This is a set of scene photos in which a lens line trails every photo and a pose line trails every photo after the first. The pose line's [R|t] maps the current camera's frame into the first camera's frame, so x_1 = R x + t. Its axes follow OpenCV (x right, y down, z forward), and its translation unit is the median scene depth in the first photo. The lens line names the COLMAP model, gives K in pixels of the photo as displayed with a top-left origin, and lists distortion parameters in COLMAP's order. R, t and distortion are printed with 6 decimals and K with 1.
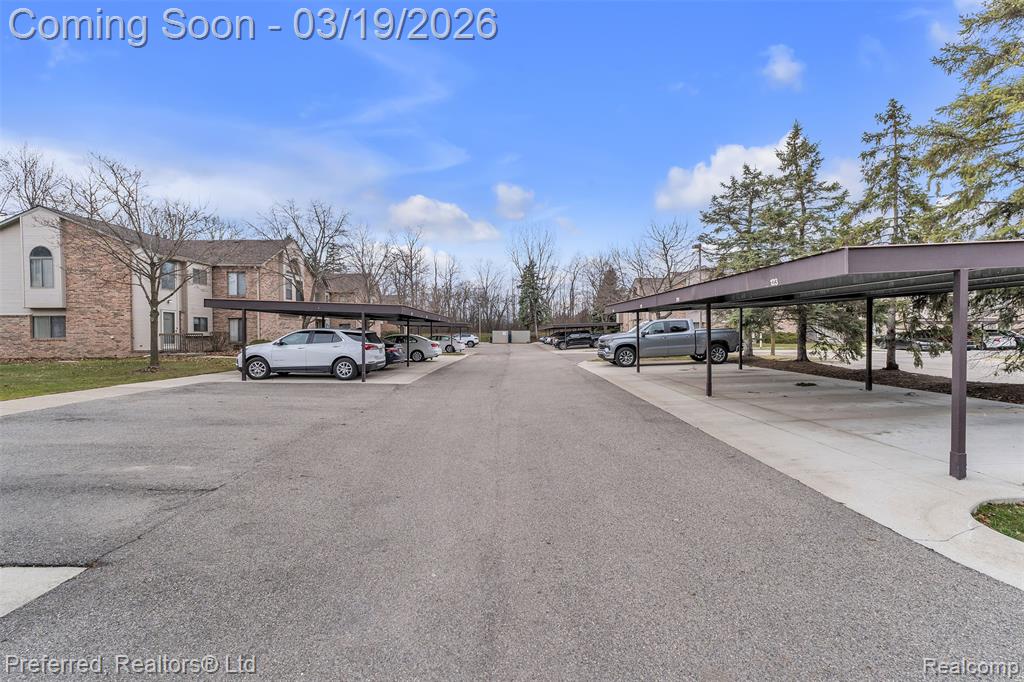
lens RADIAL K [[435.2, 0, 512.0], [0, 435.2, 341.0], [0, 0, 1]] dist [-0.001313, 0.000431]
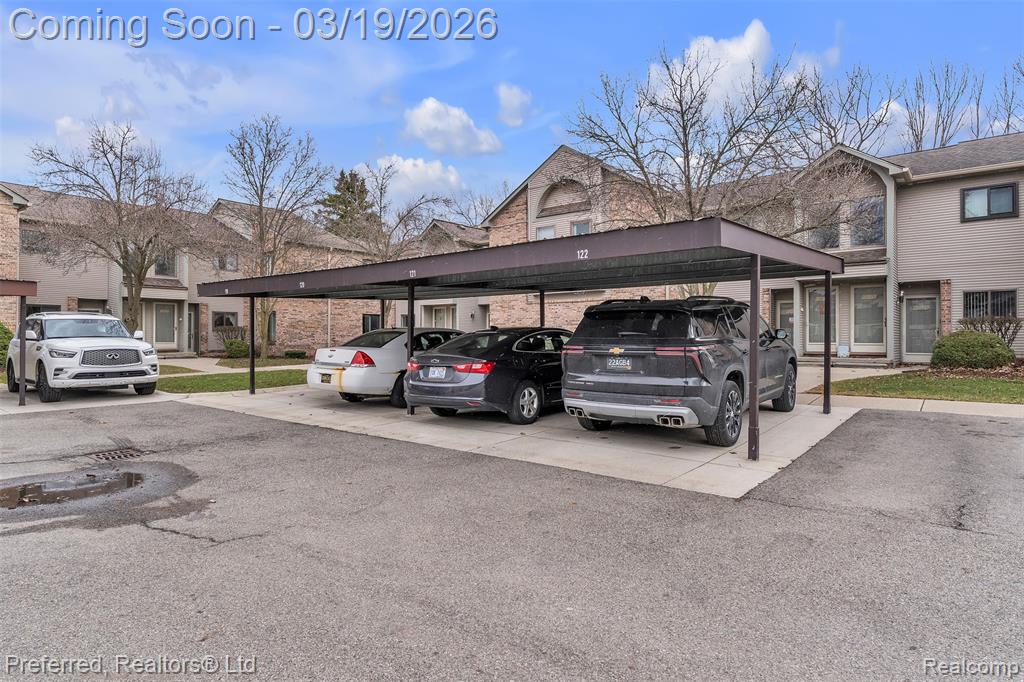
lens RADIAL K [[567.8, 0, 512.0], [0, 567.8, 341.0], [0, 0, 1]] dist [0.001447, 0.000154]
pose [[-0.630478, 0.009478, -0.776149, 0.544278], [-0.010697, 0.999724, 0.020897, 0.059437], [0.776133, 0.021478, -0.630203, 1.331057]]
